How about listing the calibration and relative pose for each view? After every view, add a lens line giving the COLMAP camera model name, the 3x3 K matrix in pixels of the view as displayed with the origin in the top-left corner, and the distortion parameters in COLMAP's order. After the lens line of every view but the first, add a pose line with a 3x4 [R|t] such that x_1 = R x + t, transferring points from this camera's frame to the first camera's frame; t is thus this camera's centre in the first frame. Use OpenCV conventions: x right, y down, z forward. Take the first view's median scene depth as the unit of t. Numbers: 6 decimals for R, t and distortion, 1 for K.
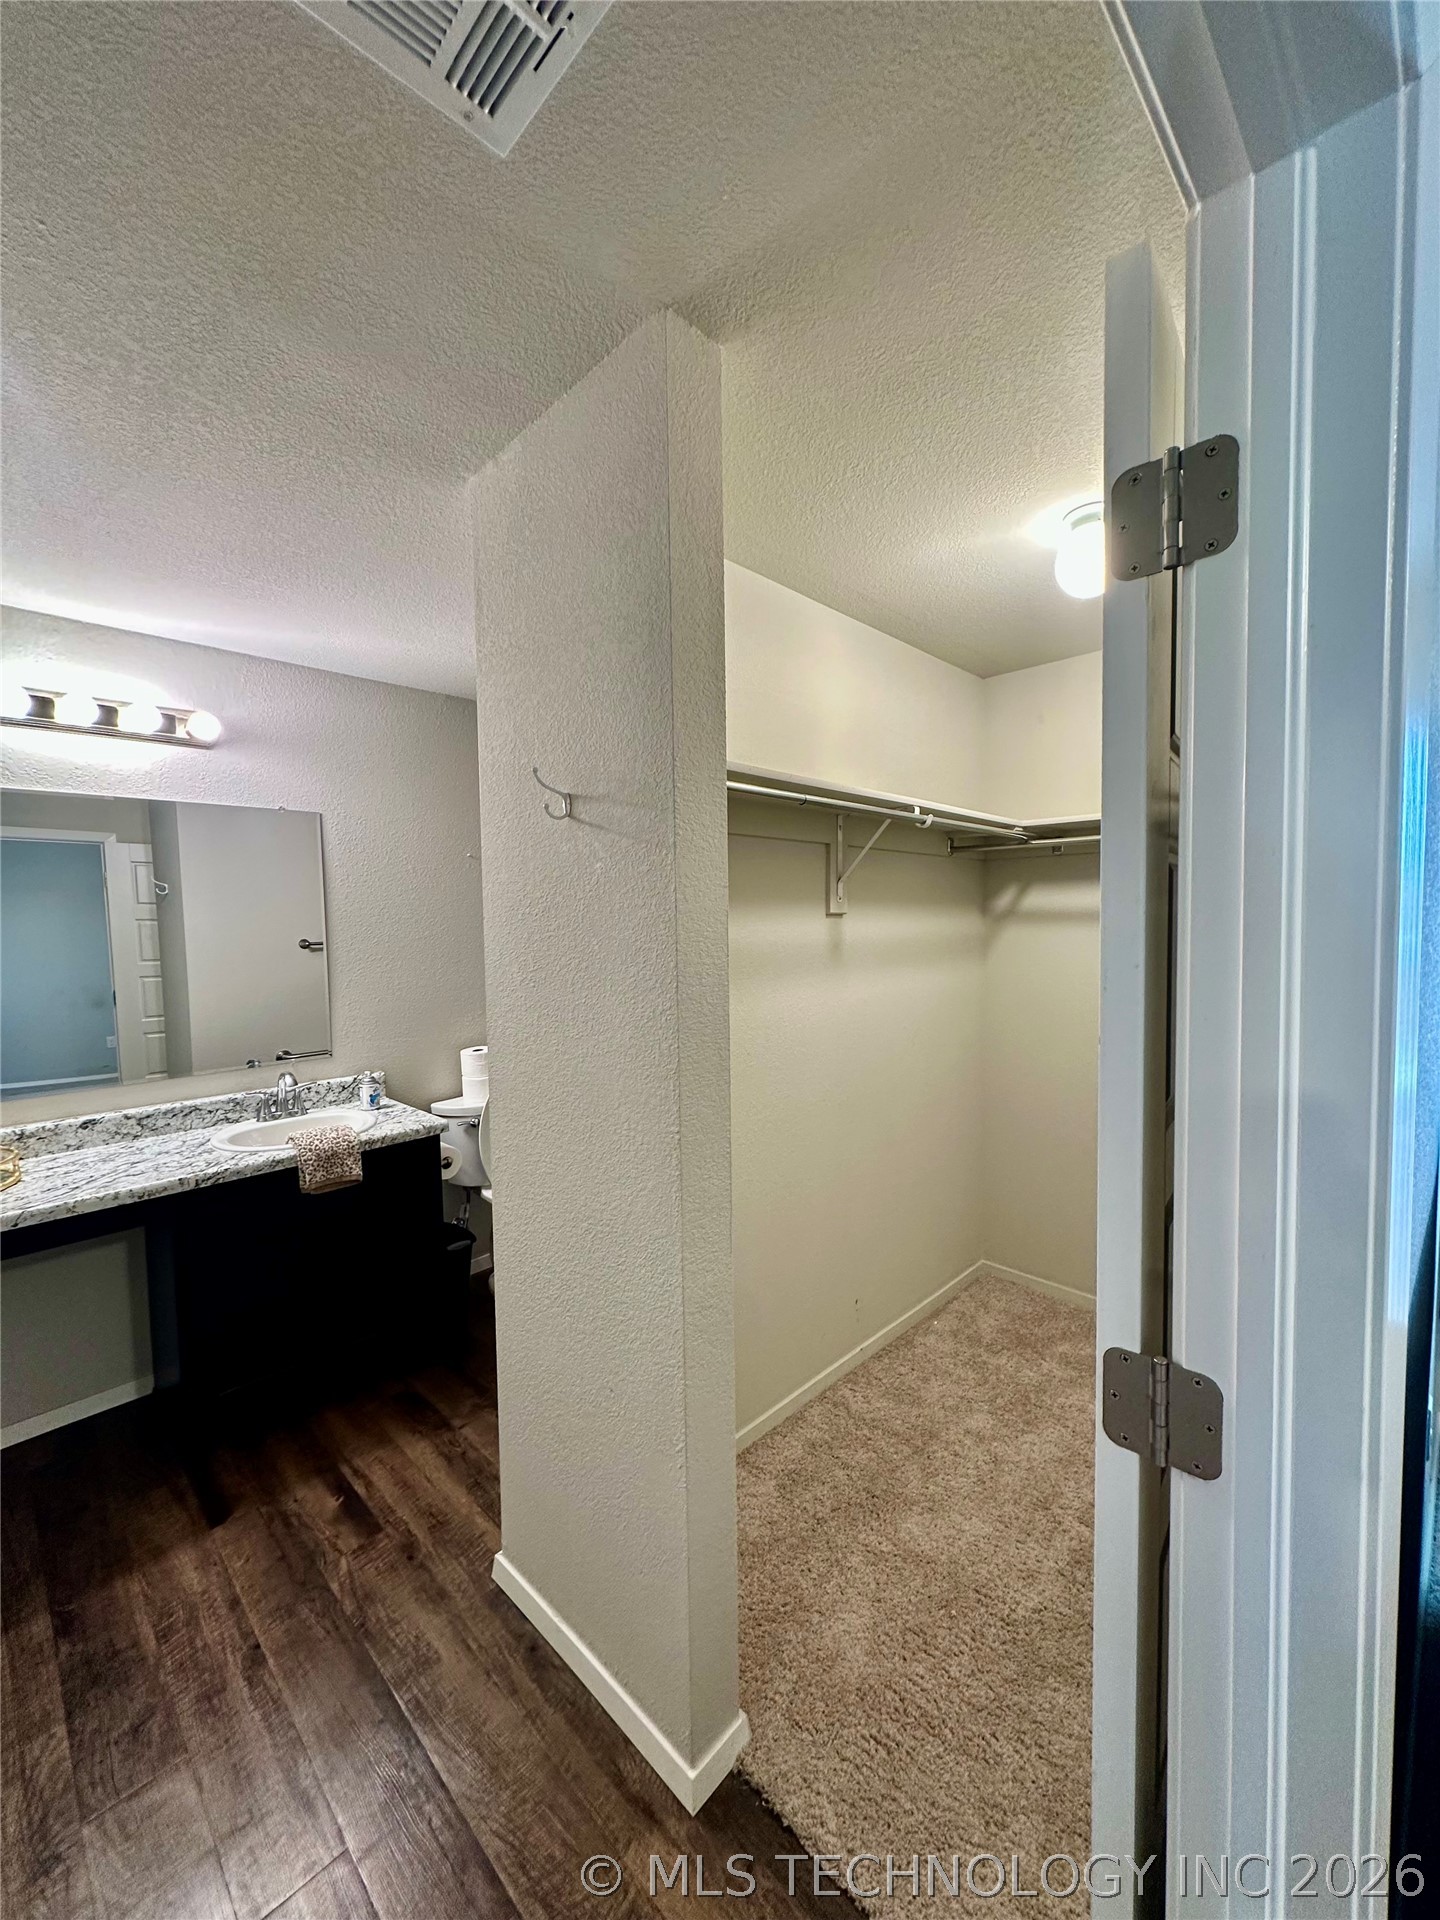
lens RADIAL K [[751.7, 0, 714.9], [0, 751.7, 959.2], [0, 0, 1]] dist [0.001233, 0.000033]
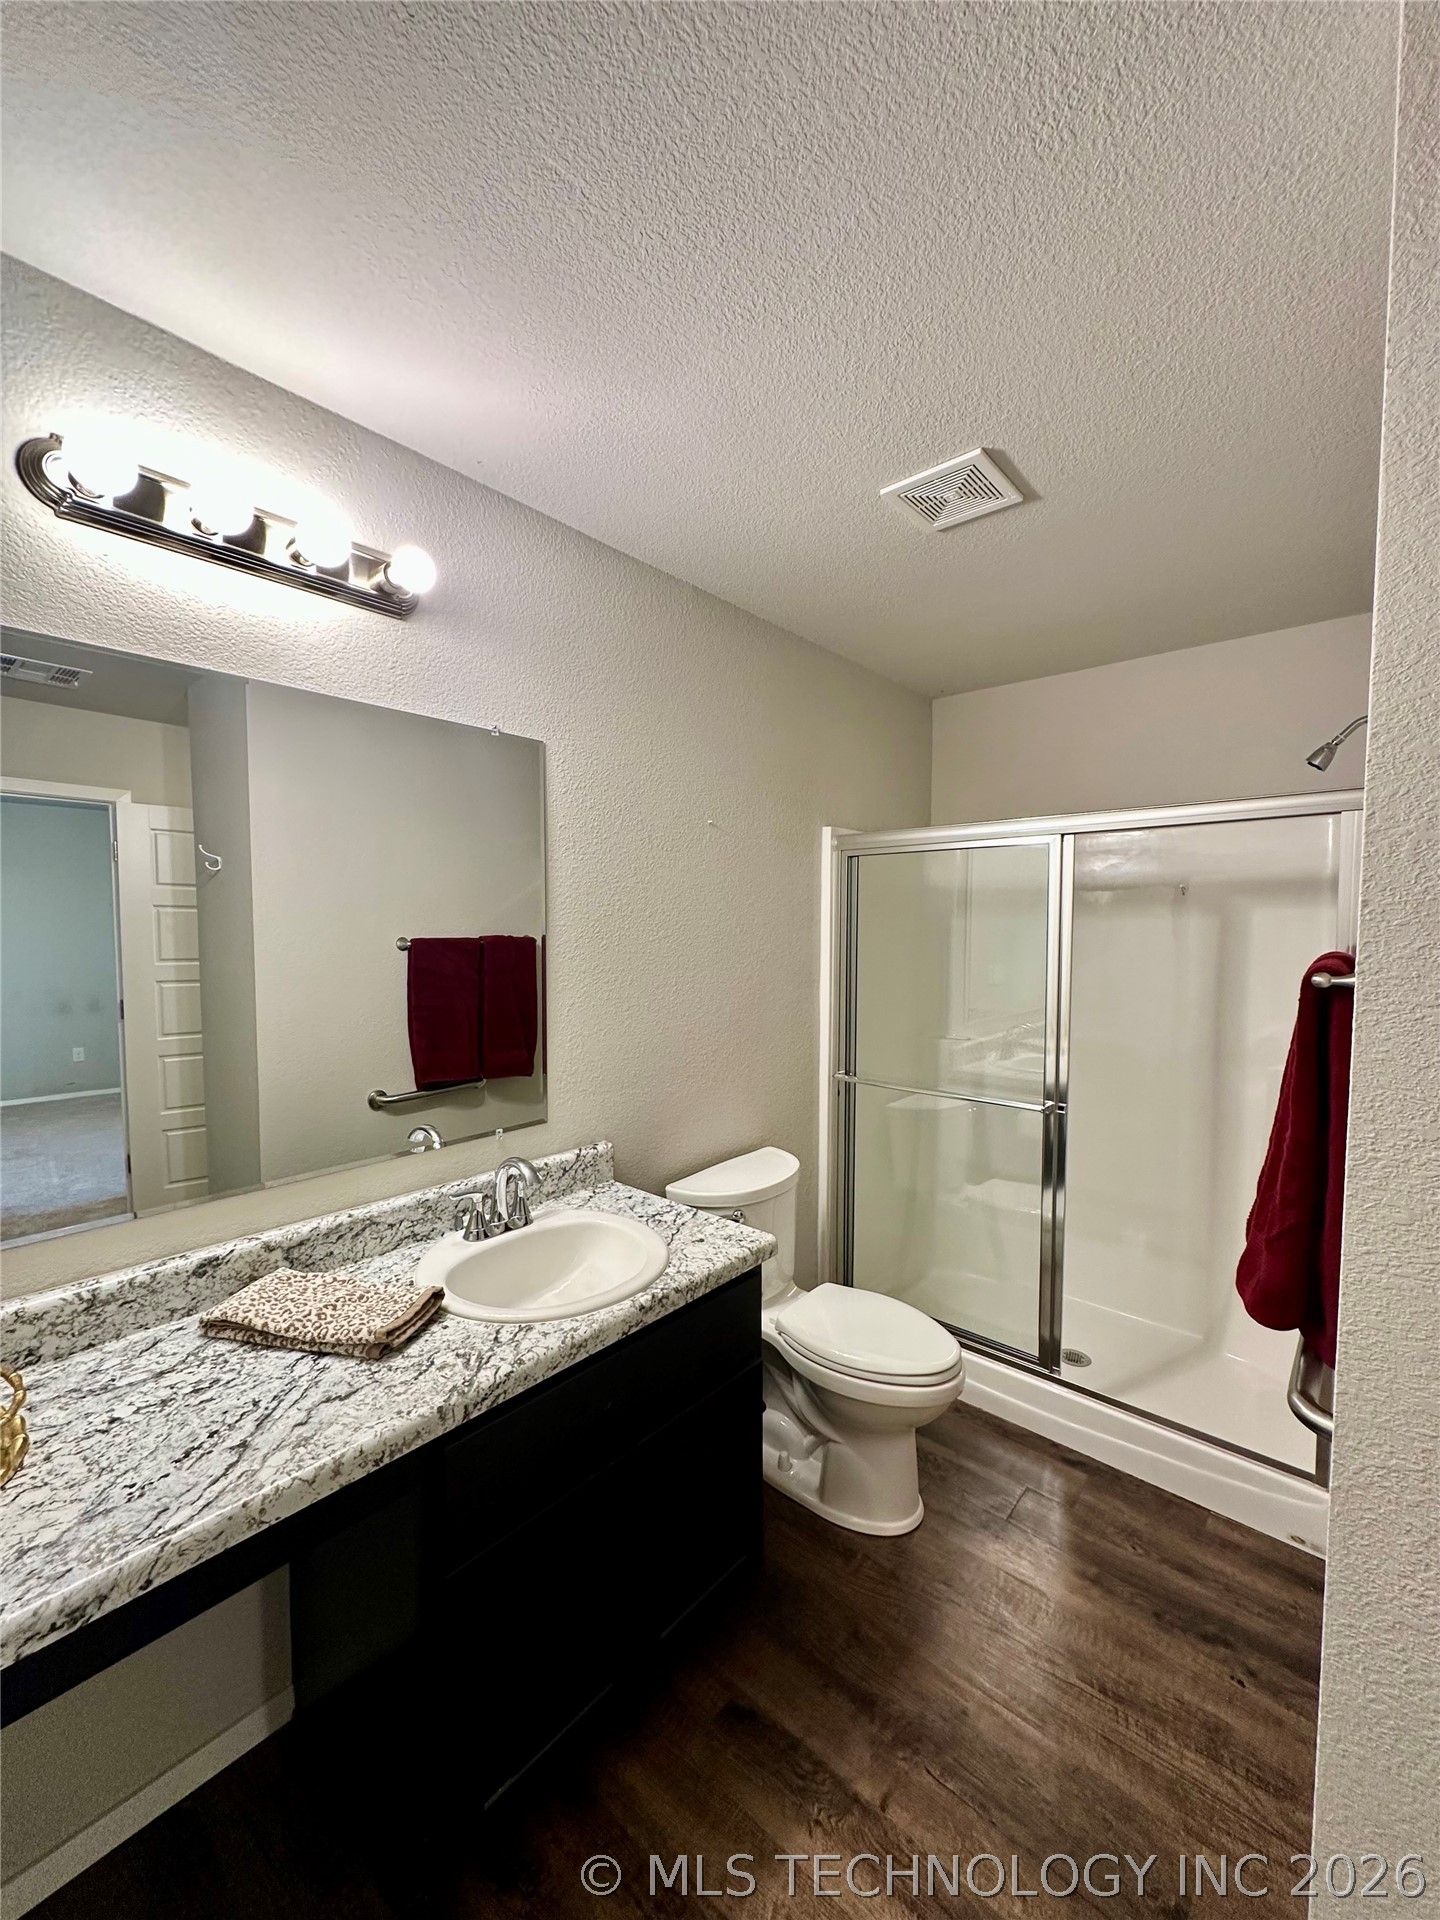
lens RADIAL K [[754.9, 0, 720.0], [0, 754.9, 960.0], [0, 0, 1]] dist [-0.003300, 0.000403]
pose [[0.997936, 0.021219, 0.060615, -0.477842], [-0.020755, 0.999750, -0.008273, -0.007463], [-0.060776, 0.006998, 0.998127, 0.410401]]
